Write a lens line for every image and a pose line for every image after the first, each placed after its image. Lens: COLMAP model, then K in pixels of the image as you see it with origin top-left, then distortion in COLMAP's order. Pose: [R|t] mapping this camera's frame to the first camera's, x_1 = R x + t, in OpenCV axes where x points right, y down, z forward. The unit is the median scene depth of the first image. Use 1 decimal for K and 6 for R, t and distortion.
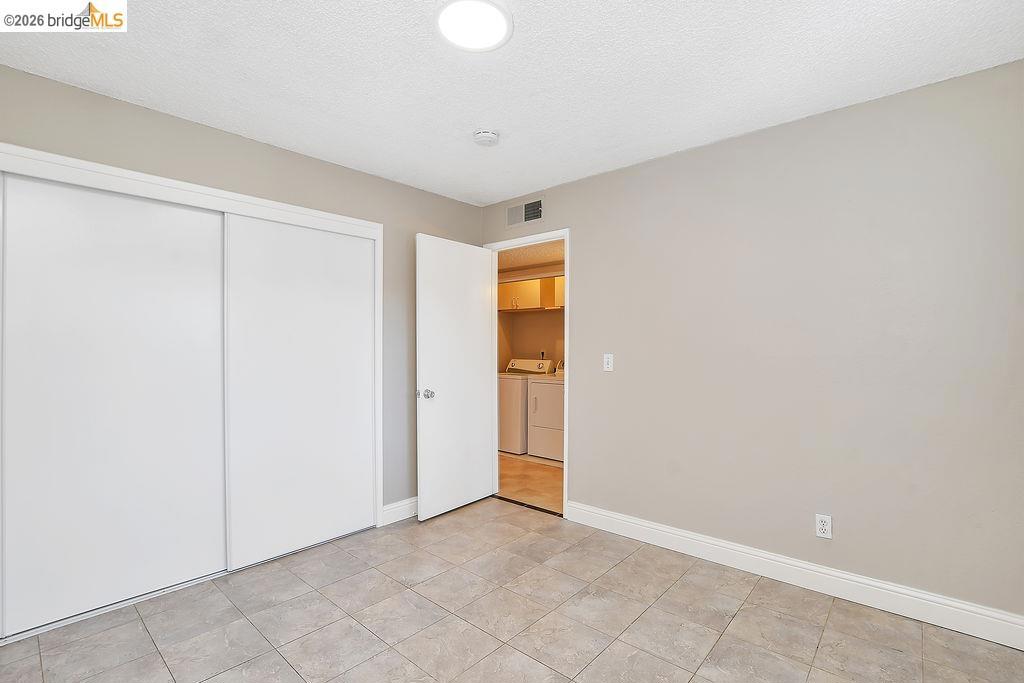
lens RADIAL K [[466.9, 0, 510.8], [0, 466.9, 346.0], [0, 0, 1]] dist [-0.020904, 0.000176]
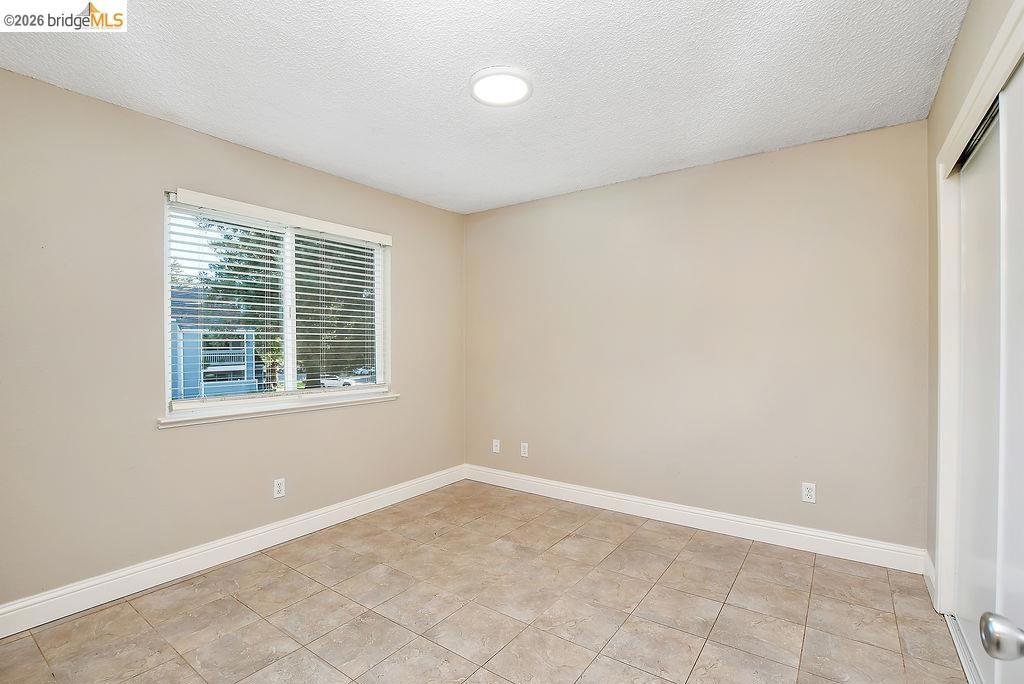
lens RADIAL K [[466.9, 0, 510.8], [0, 466.9, 346.5], [0, 0, 1]] dist [-0.020904, 0.000176]
pose [[-0.994327, 0.005412, -0.106224, 0.024734], [0.004477, 0.999949, 0.009044, 0.000195], [0.106268, 0.008517, -0.994301, 2.005654]]
